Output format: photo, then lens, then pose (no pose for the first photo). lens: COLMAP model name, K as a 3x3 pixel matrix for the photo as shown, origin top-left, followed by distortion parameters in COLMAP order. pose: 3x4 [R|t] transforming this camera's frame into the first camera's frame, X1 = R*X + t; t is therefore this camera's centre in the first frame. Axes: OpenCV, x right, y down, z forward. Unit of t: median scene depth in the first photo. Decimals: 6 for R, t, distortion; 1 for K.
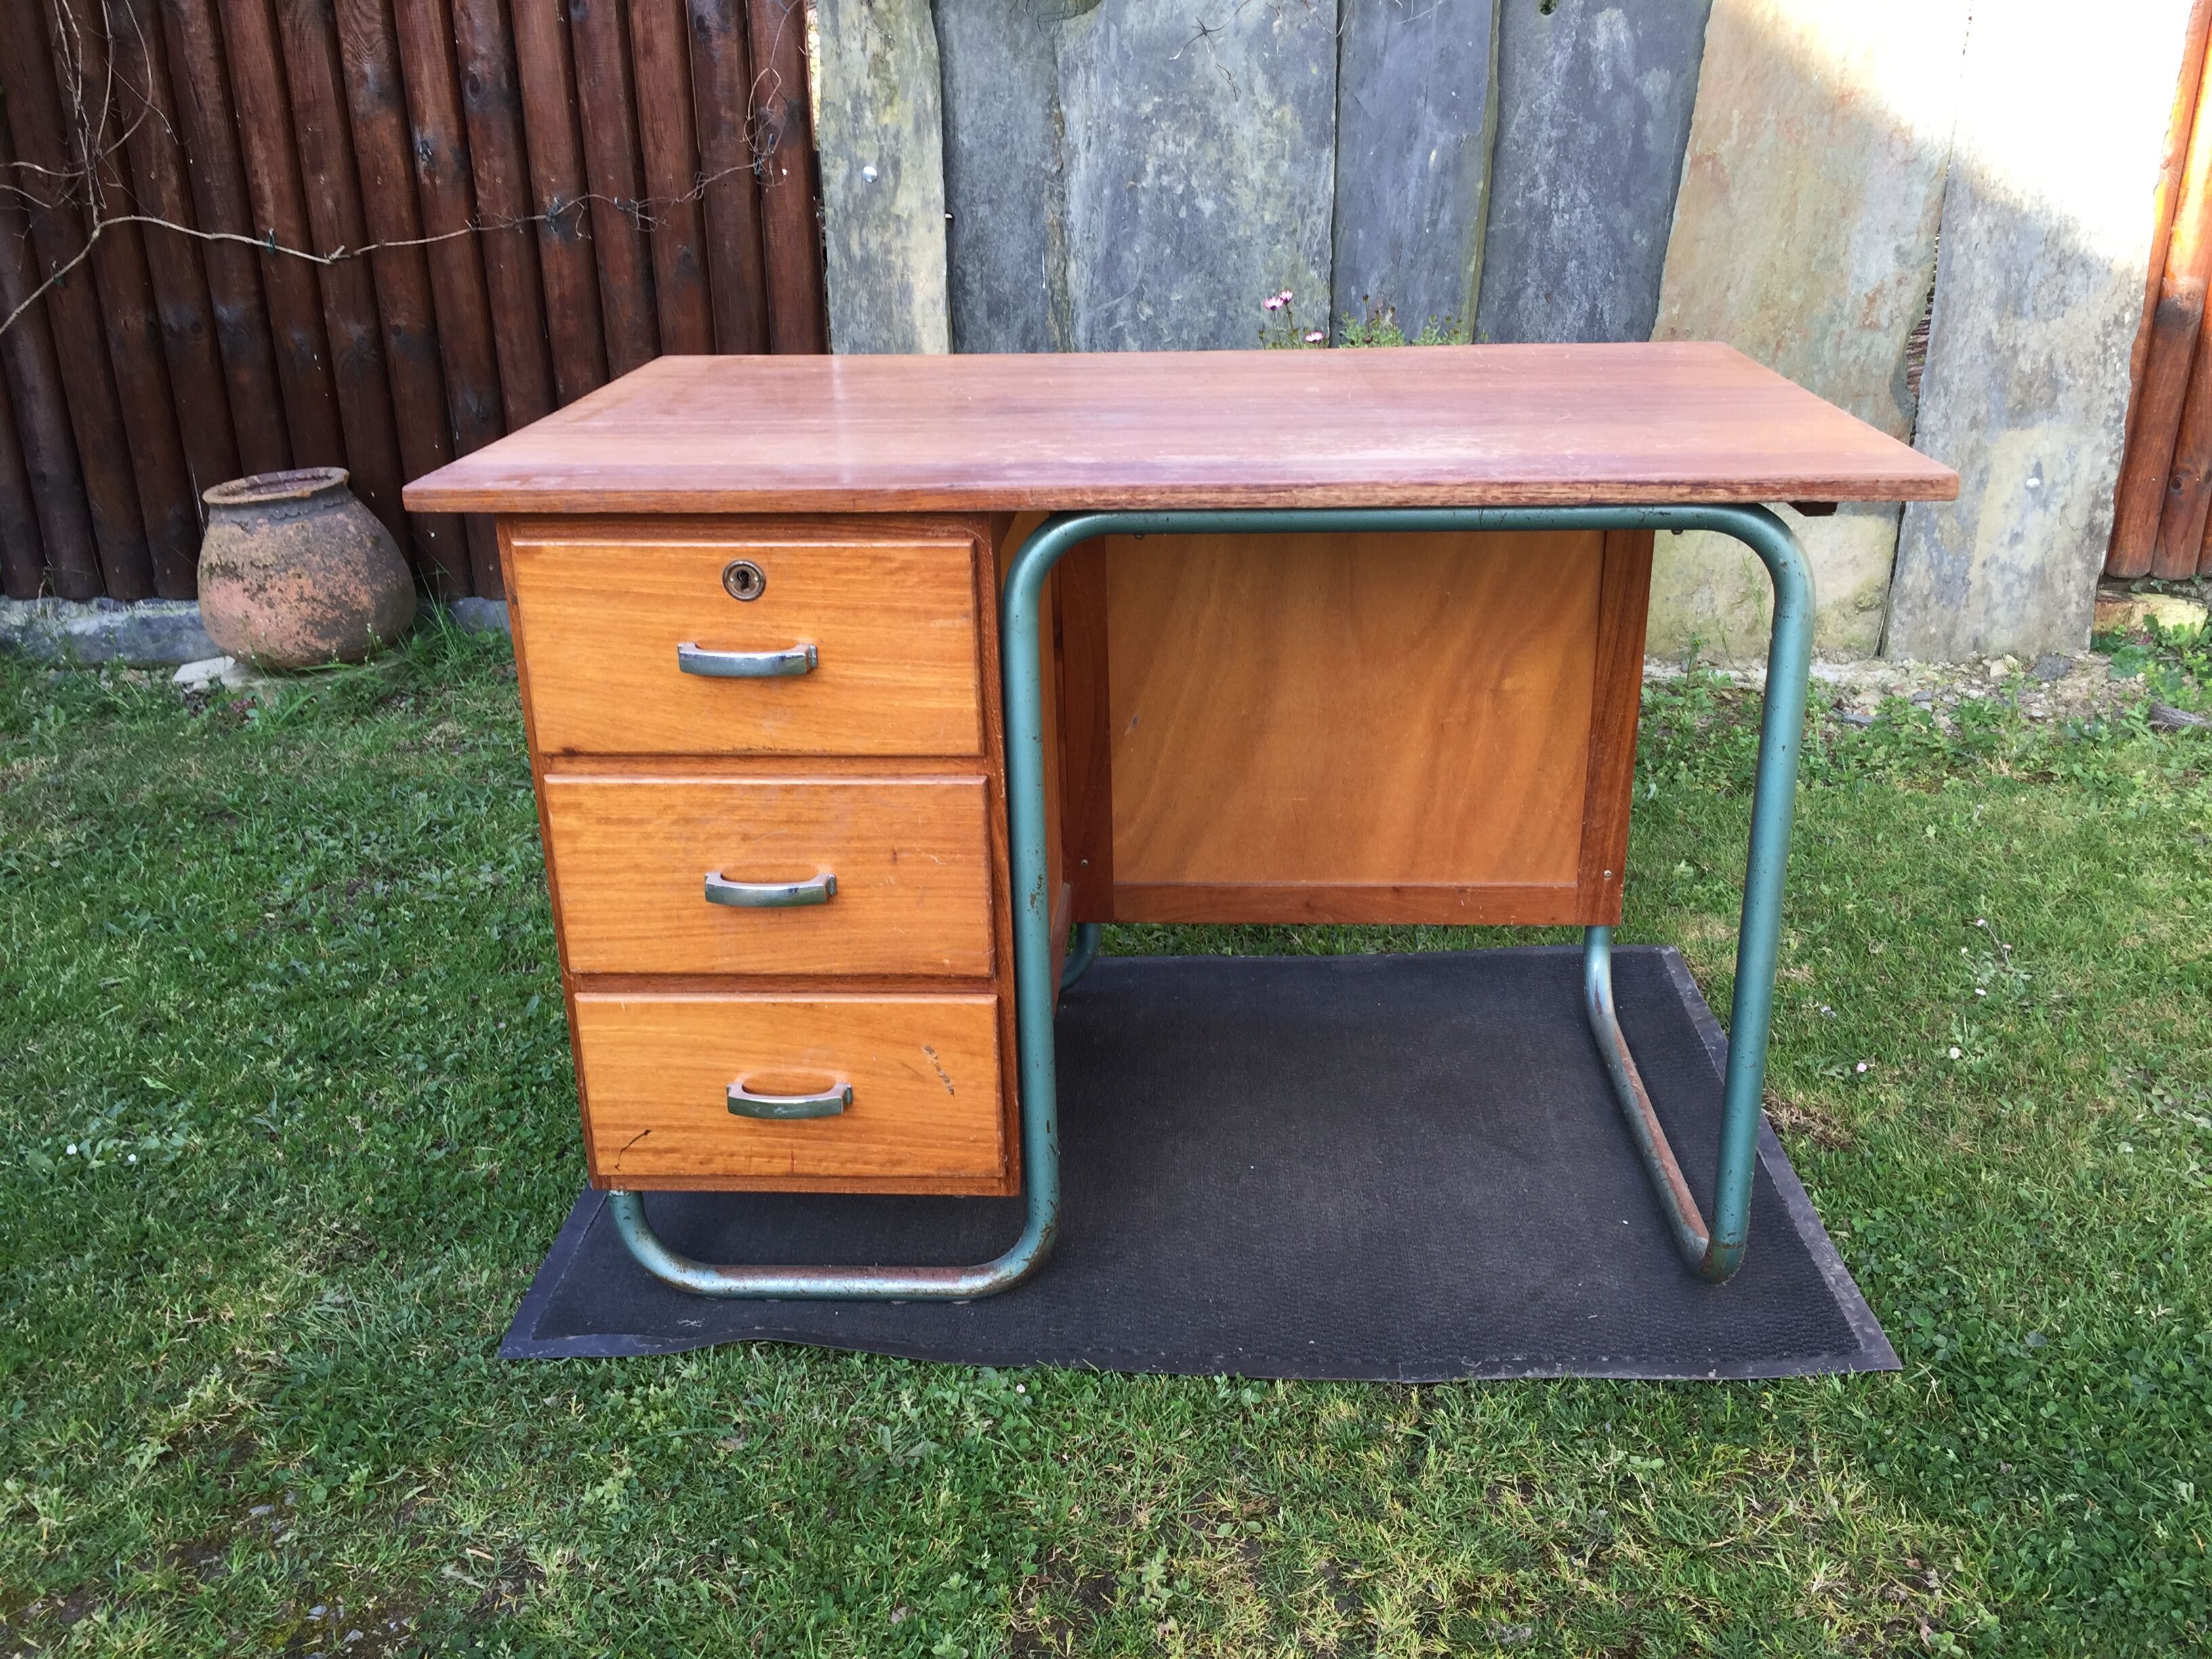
lens RADIAL K [[1895.2, 0, 1109.6], [0, 1895.2, 829.2], [0, 0, 1]] dist [0.087807, -0.122710]
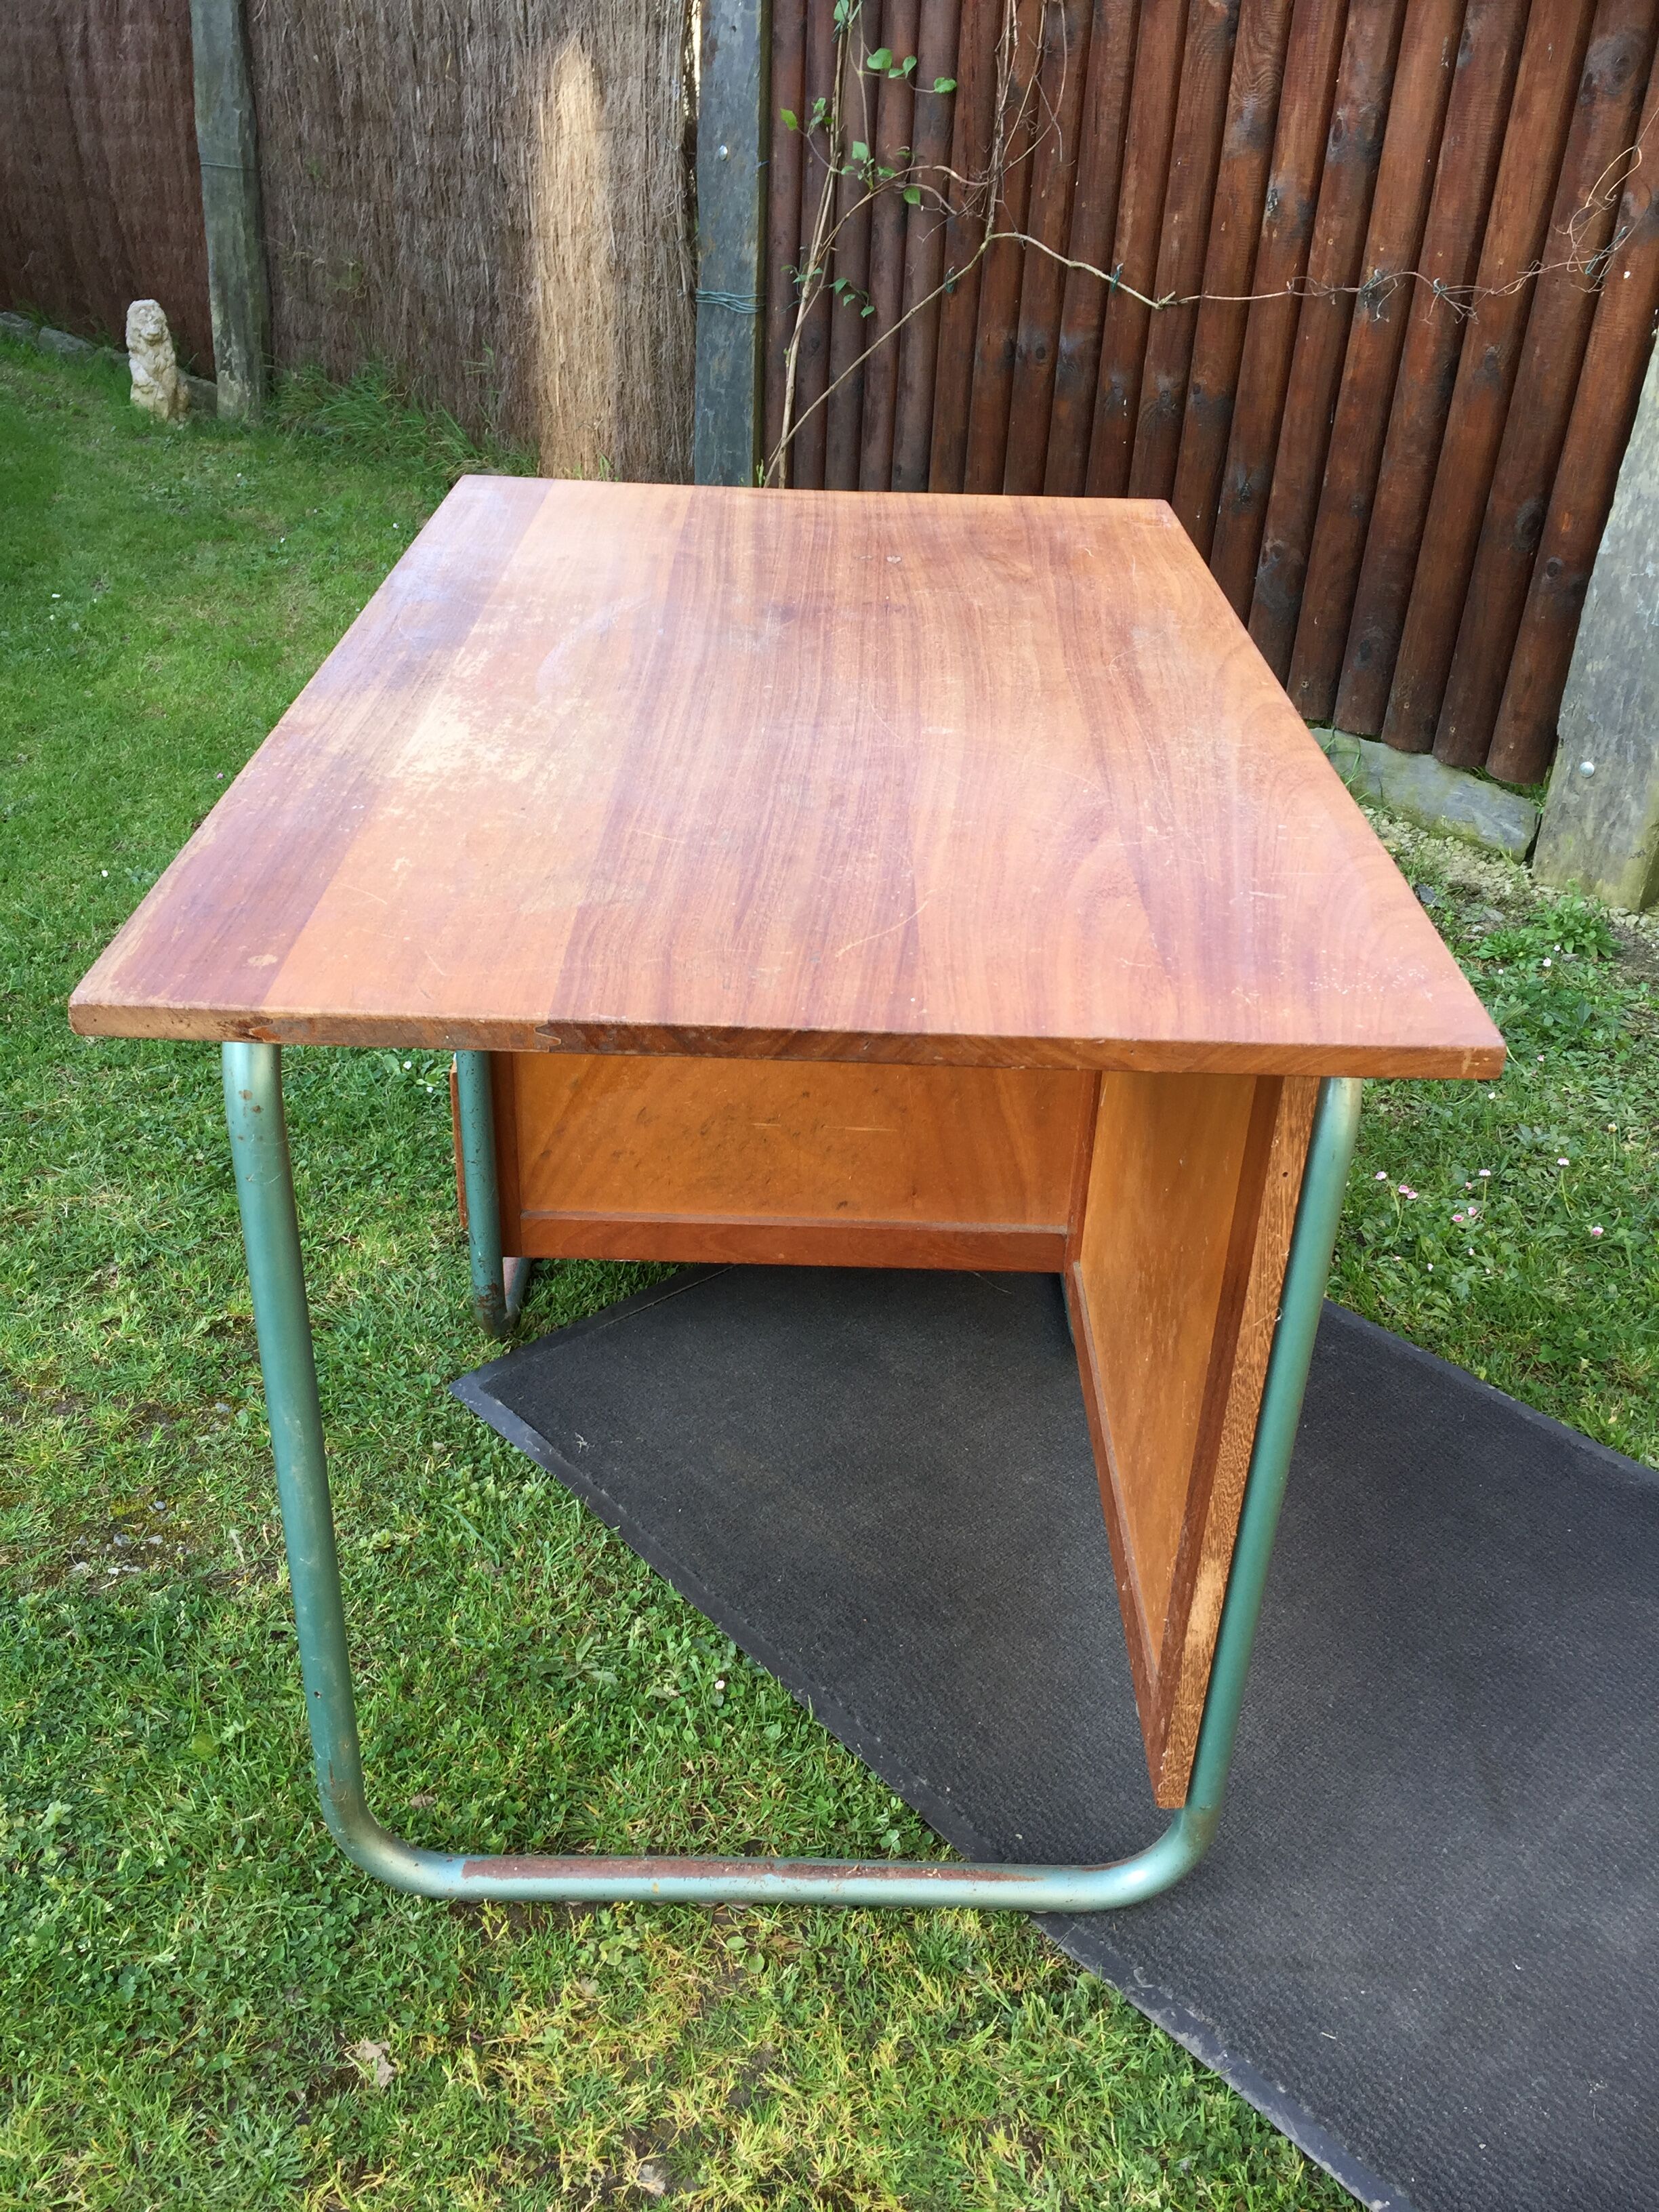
lens RADIAL K [[1895.2, 0, 826.7], [0, 1895.2, 1112.5], [0, 0, 1]] dist [0.087807, -0.122710]
pose [[0.710723, 0.396506, -0.581082, 0.213931], [-0.313538, 0.917982, 0.242903, -0.107208], [0.629735, 0.009555, 0.776751, 0.143994]]
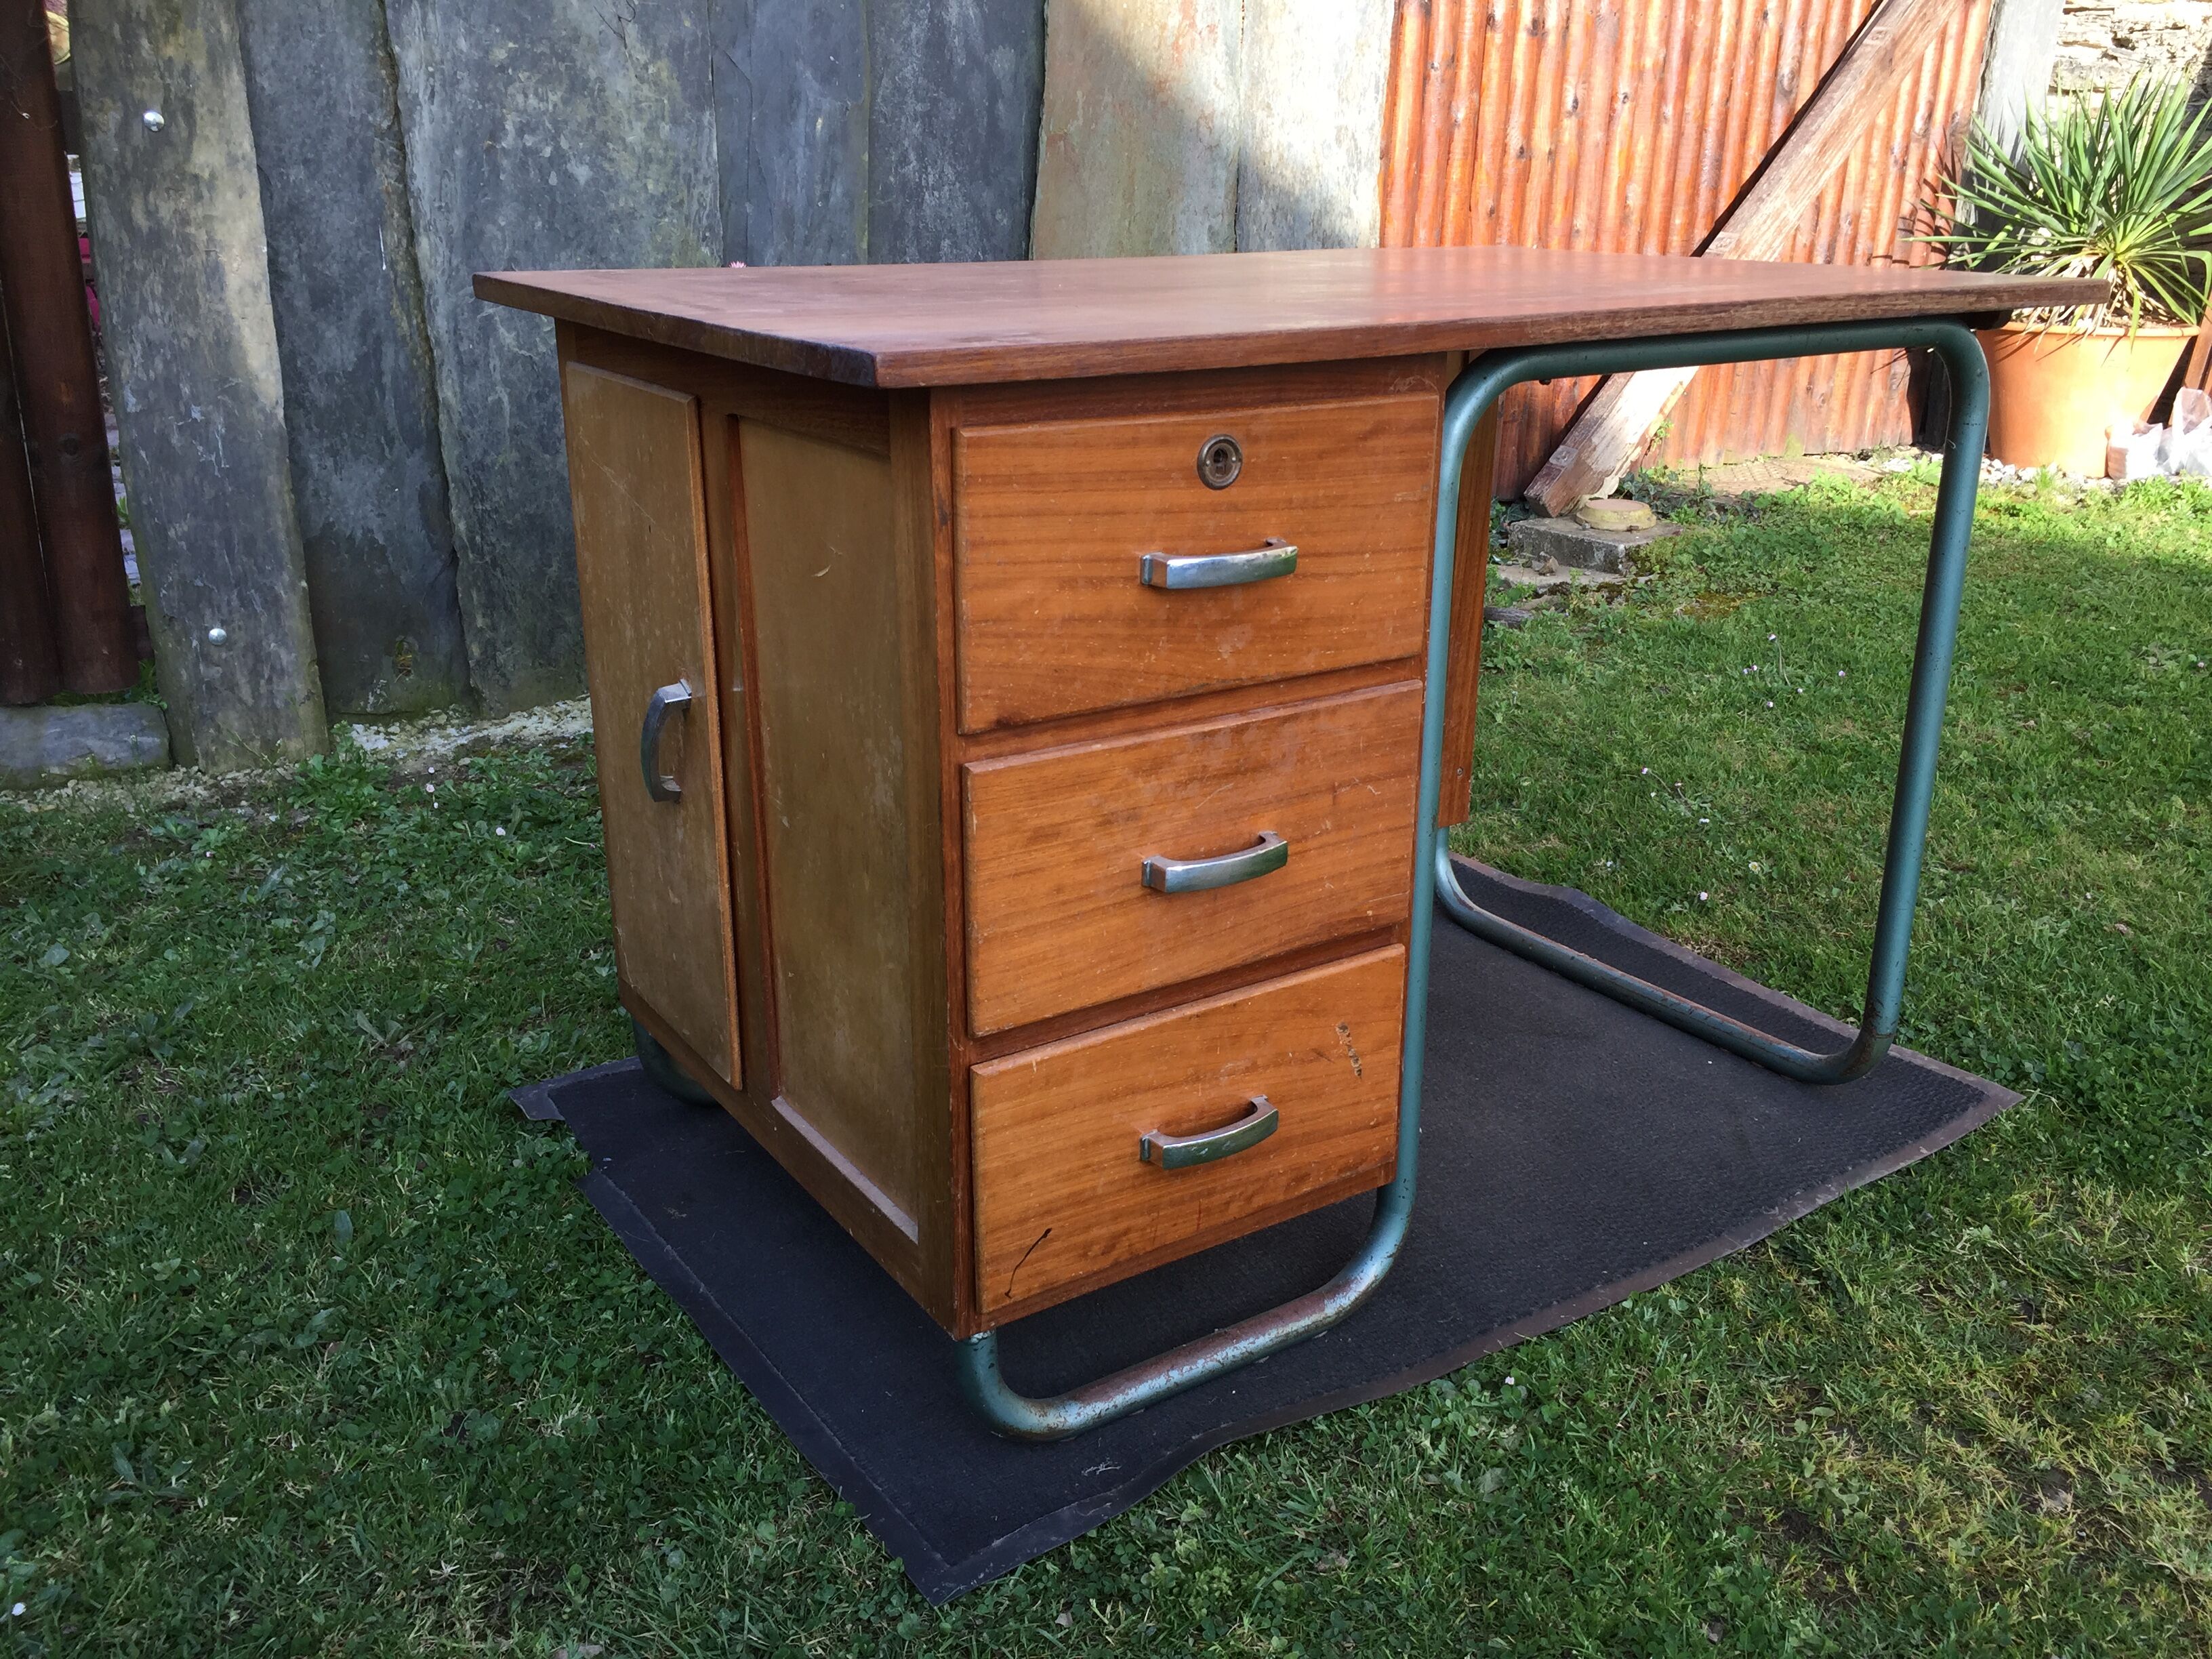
lens RADIAL K [[1895.2, 0, 1113.7], [0, 1895.2, 842.0], [0, 0, 1]] dist [0.087807, -0.122710]
pose [[0.795815, -0.181783, 0.577610, -0.321129], [0.201968, 0.978938, 0.029822, -0.005218], [-0.570866, 0.092926, 0.815768, 0.180873]]
